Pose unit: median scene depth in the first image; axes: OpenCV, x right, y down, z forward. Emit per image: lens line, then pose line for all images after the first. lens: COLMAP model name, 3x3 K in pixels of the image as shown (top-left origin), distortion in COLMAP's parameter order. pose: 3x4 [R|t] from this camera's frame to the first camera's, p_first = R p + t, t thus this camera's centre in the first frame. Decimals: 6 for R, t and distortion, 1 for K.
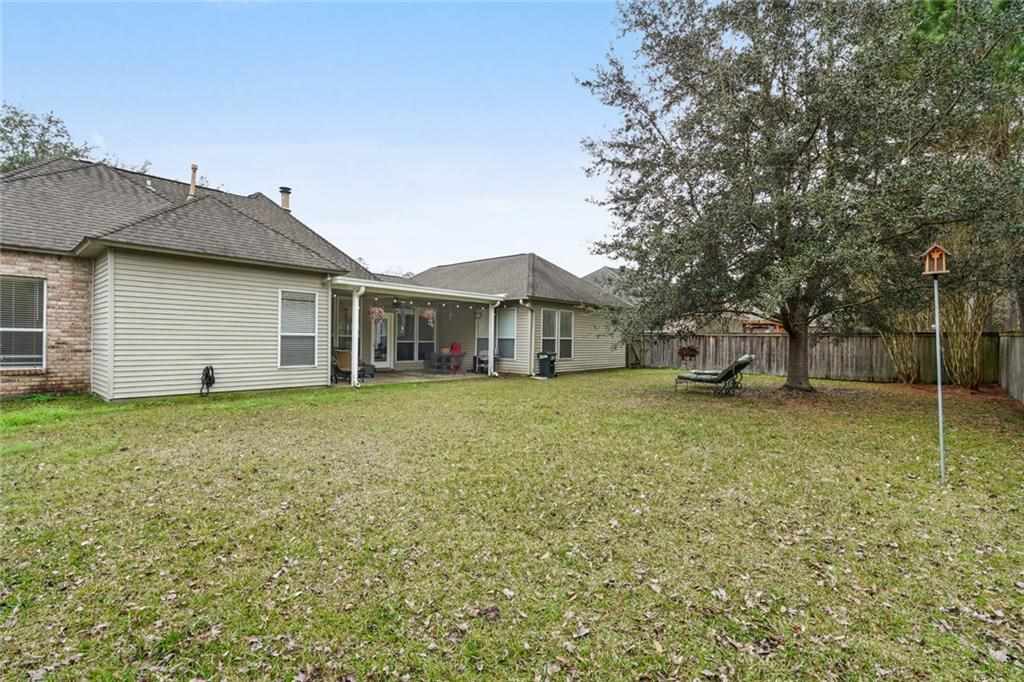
lens RADIAL K [[465.2, 0, 513.3], [0, 465.2, 341.1], [0, 0, 1]] dist [-0.000048, -0.000002]
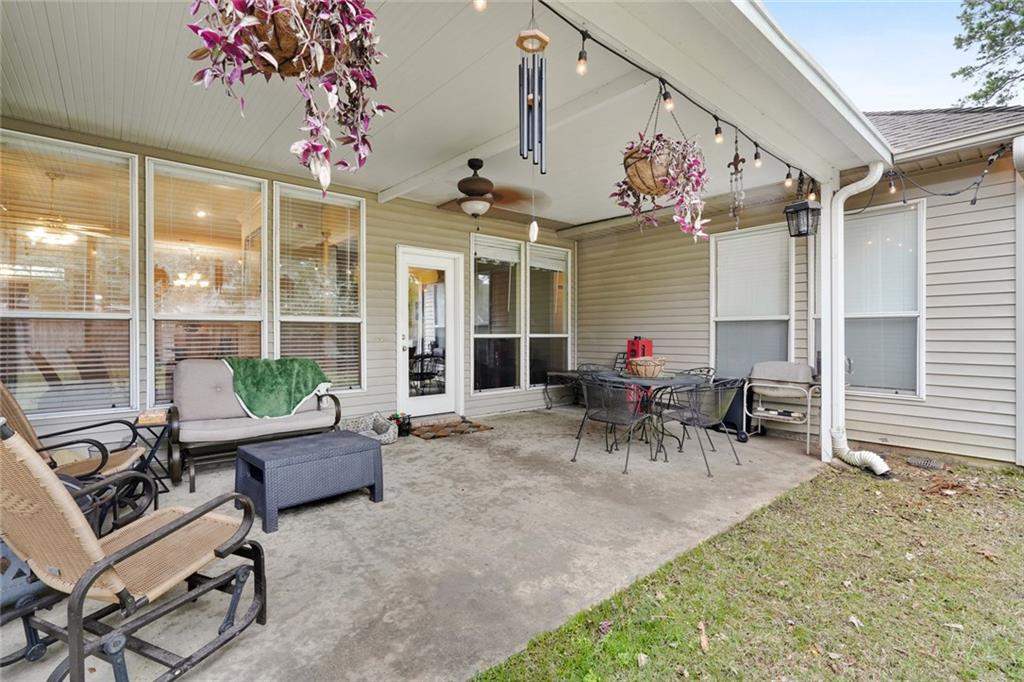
lens RADIAL K [[465.2, 0, 509.5], [0, 465.2, 340.4], [0, 0, 1]] dist [-0.000048, -0.000002]
pose [[0.991262, -0.008719, -0.131619, -0.176168], [0.009496, 0.999941, 0.005275, 0.003243], [0.131565, -0.006479, 0.991286, 0.655423]]
